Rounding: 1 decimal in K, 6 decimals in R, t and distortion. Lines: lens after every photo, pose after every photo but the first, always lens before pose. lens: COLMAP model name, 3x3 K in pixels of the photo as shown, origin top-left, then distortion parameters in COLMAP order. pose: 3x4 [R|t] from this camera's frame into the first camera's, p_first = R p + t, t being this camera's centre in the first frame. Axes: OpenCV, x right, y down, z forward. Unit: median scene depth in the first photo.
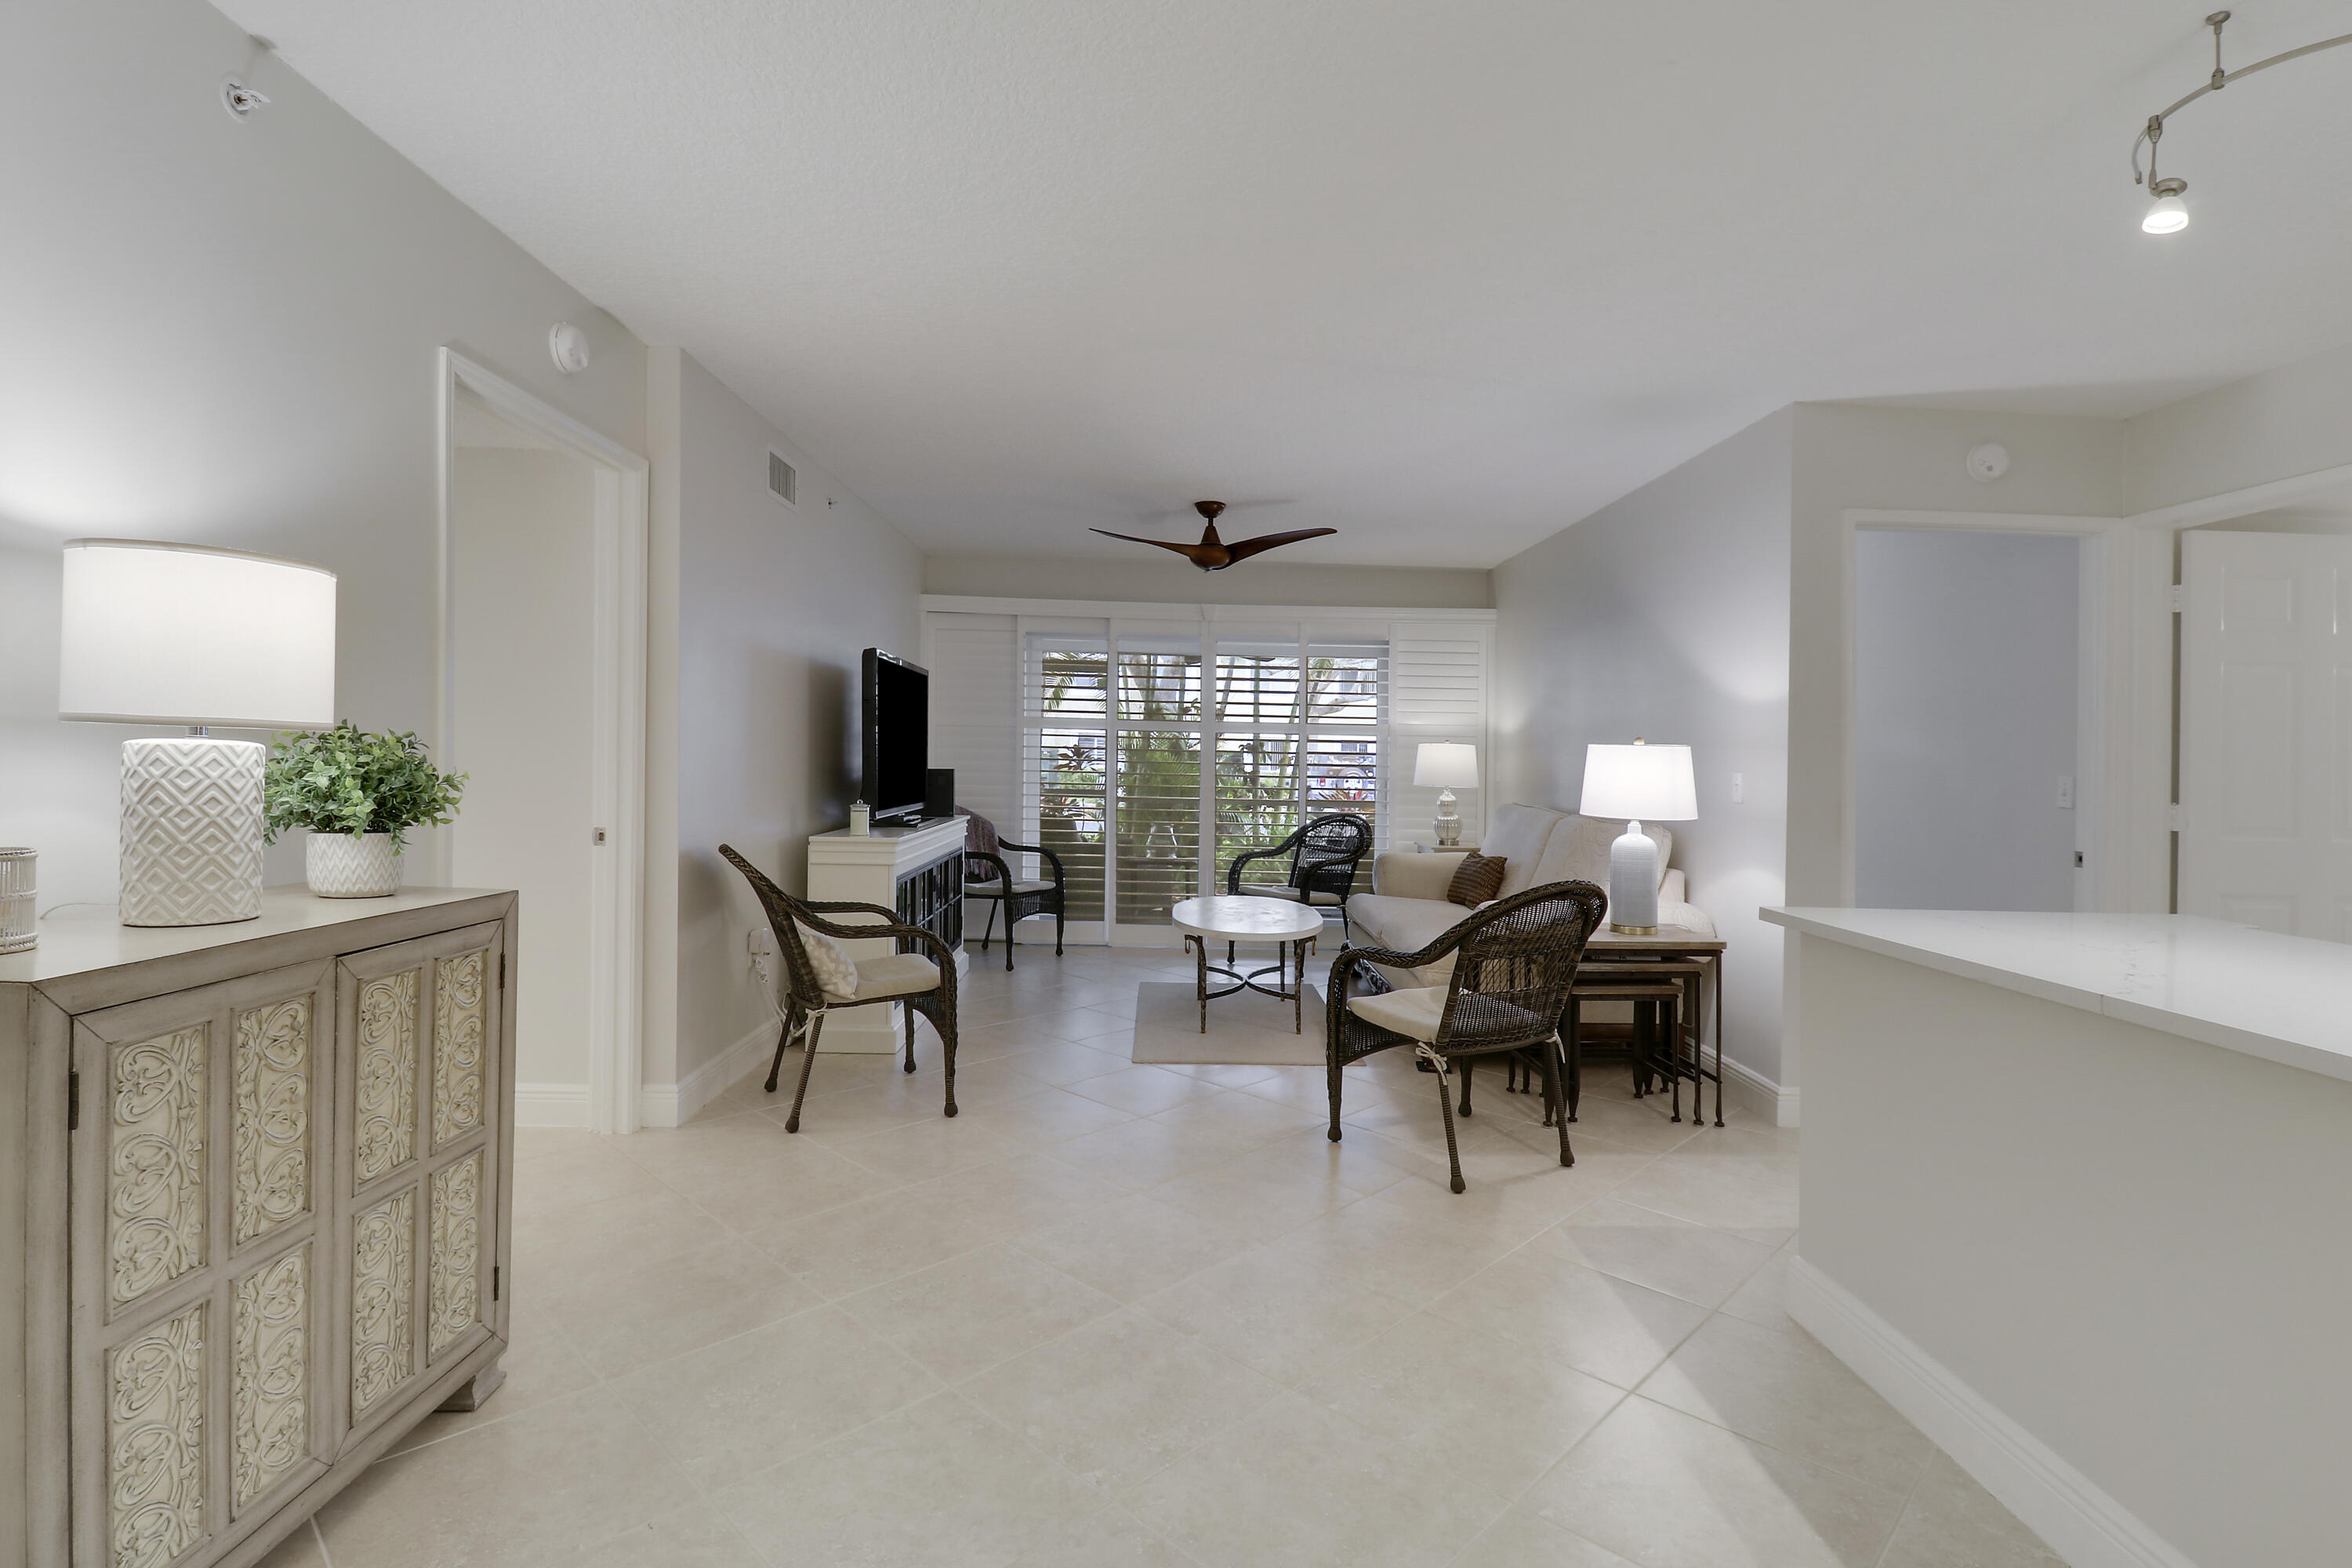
lens RADIAL K [[1099.8, 0, 1194.5], [0, 1099.8, 777.6], [0, 0, 1]] dist [0.003270, -0.013340]
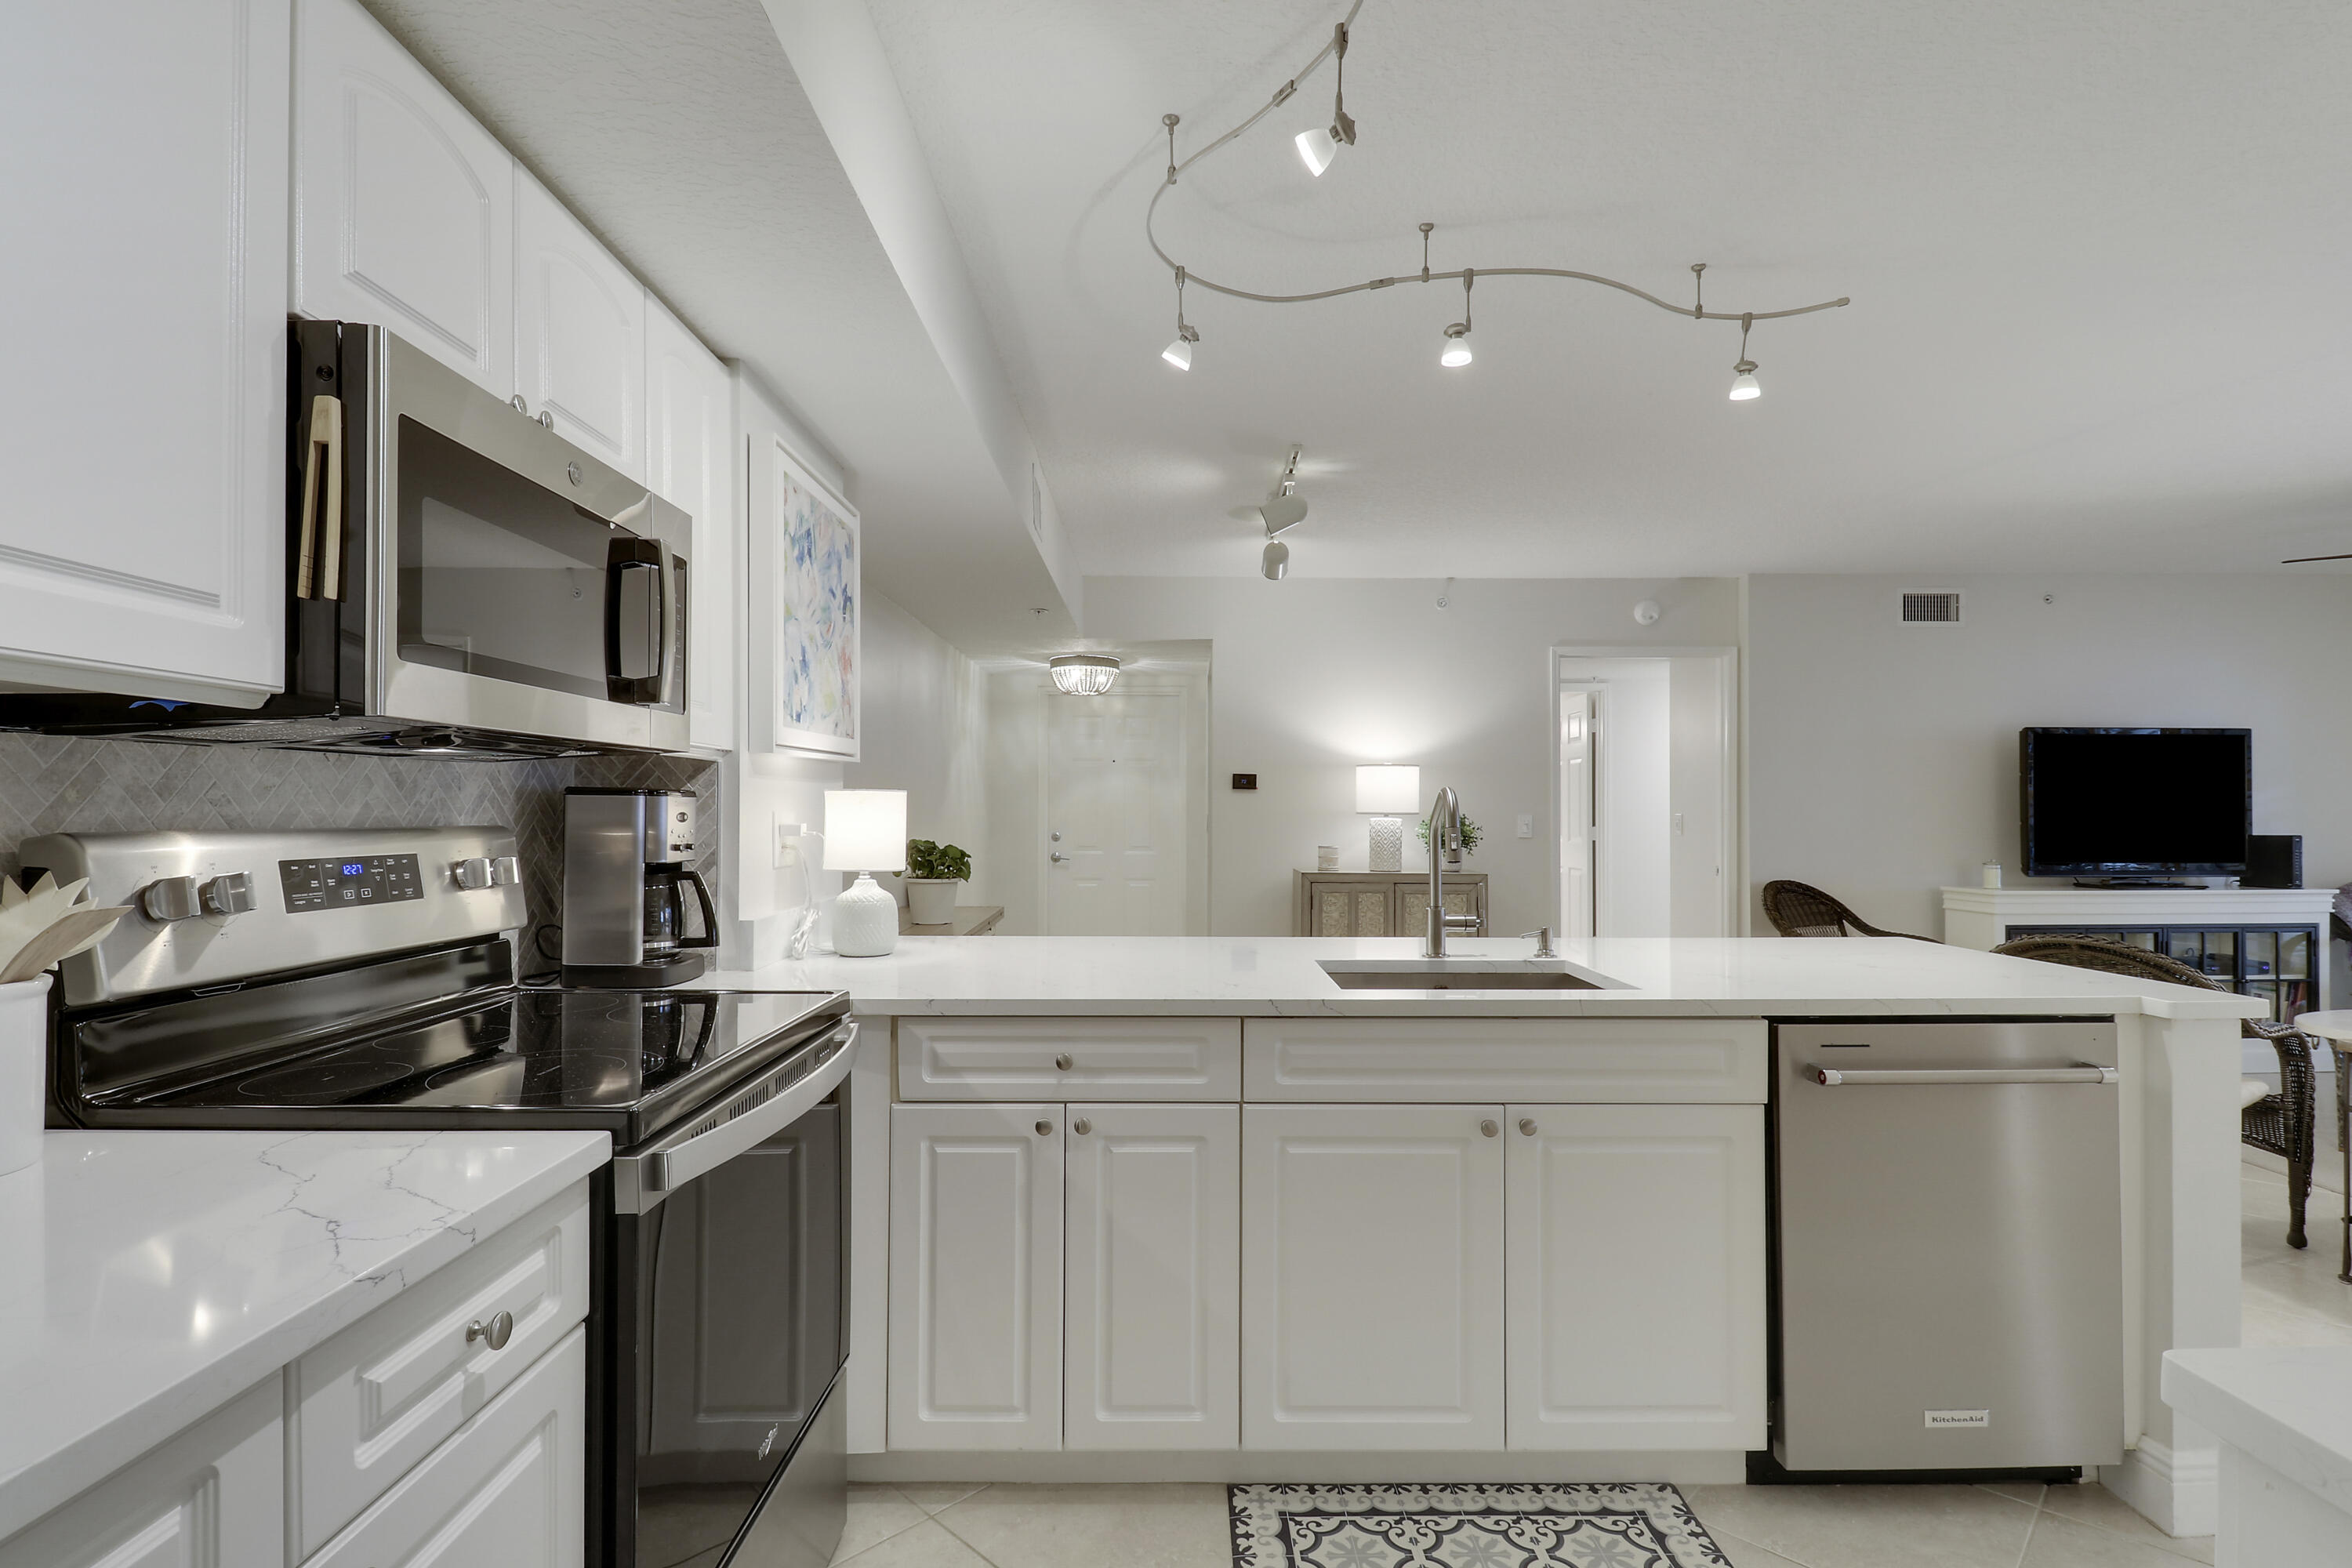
lens RADIAL K [[1099.8, 0, 1160.9], [0, 1099.8, 814.1], [0, 0, 1]] dist [0.003270, -0.013340]
pose [[-0.026674, -0.022755, -0.999385, 1.111338], [-0.018903, 0.999574, -0.022255, 0.018790], [0.999465, 0.018298, -0.027093, 0.172566]]
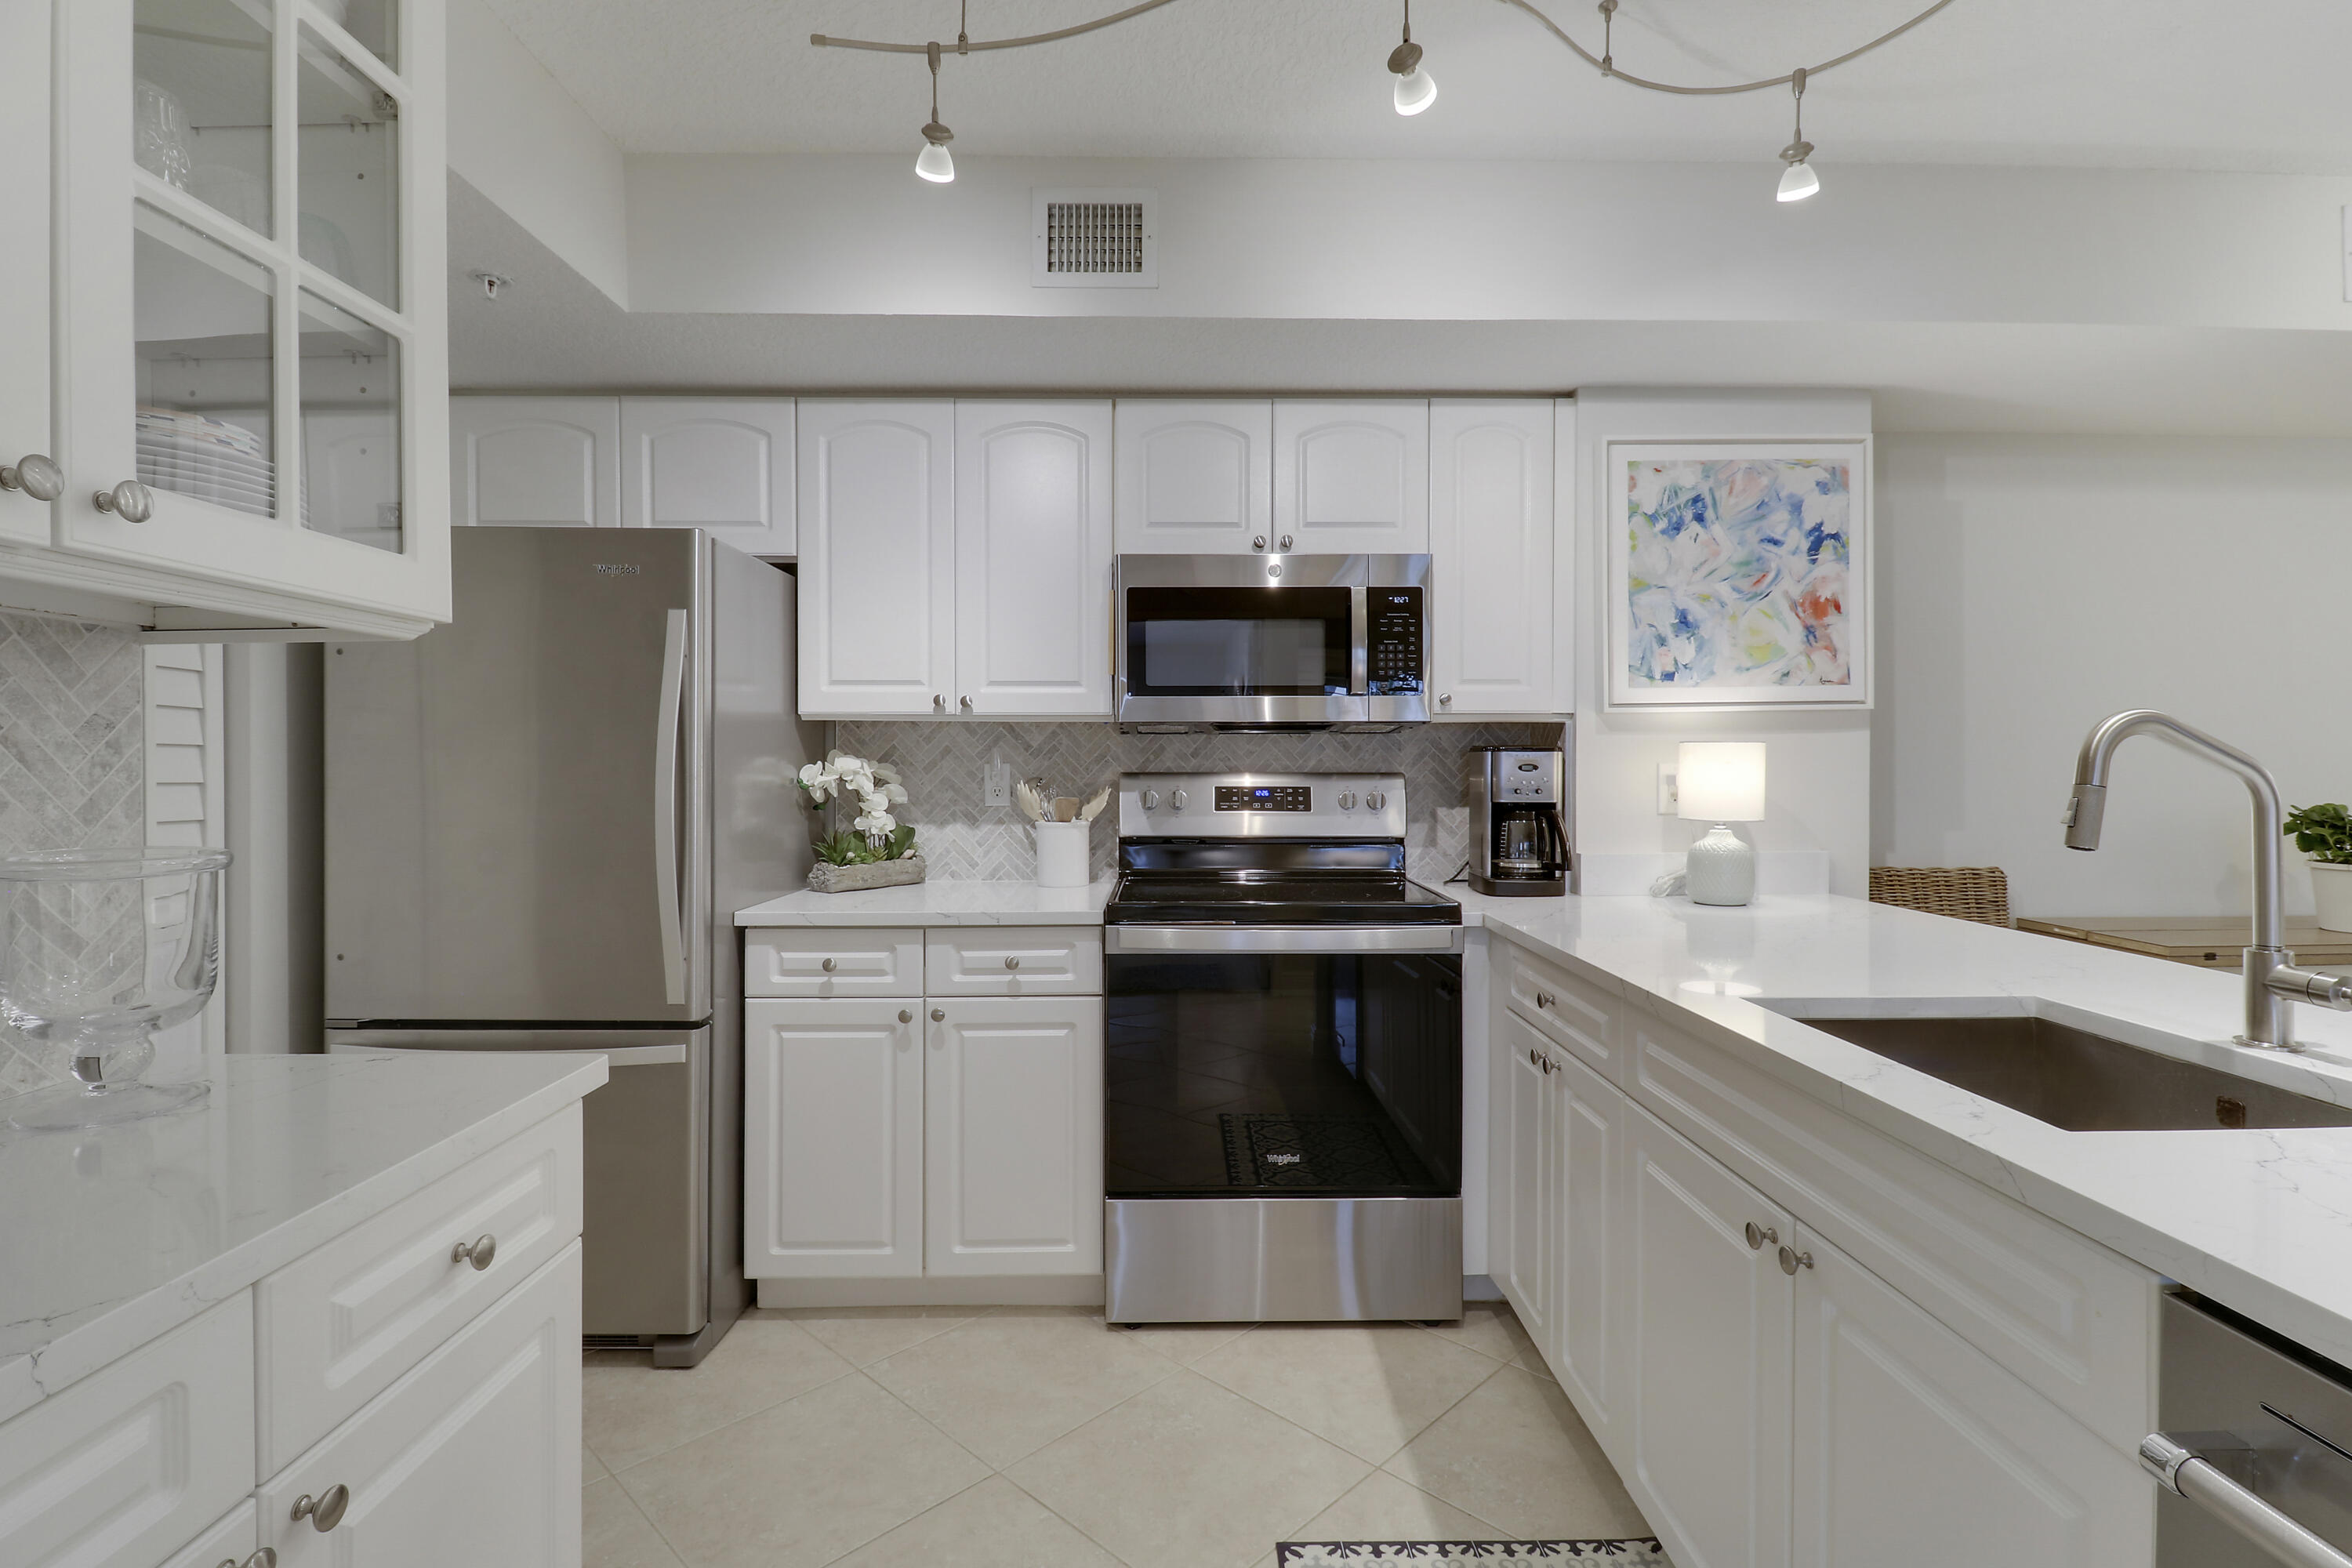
lens RADIAL K [[1099.8, 0, 1219.0], [0, 1099.8, 778.3], [0, 0, 1]] dist [0.003270, -0.013340]
pose [[-0.999529, -0.025425, 0.017206, 0.737535], [-0.024924, 0.999276, 0.028751, 0.003120], [-0.017925, 0.028308, -0.999439, 0.659480]]
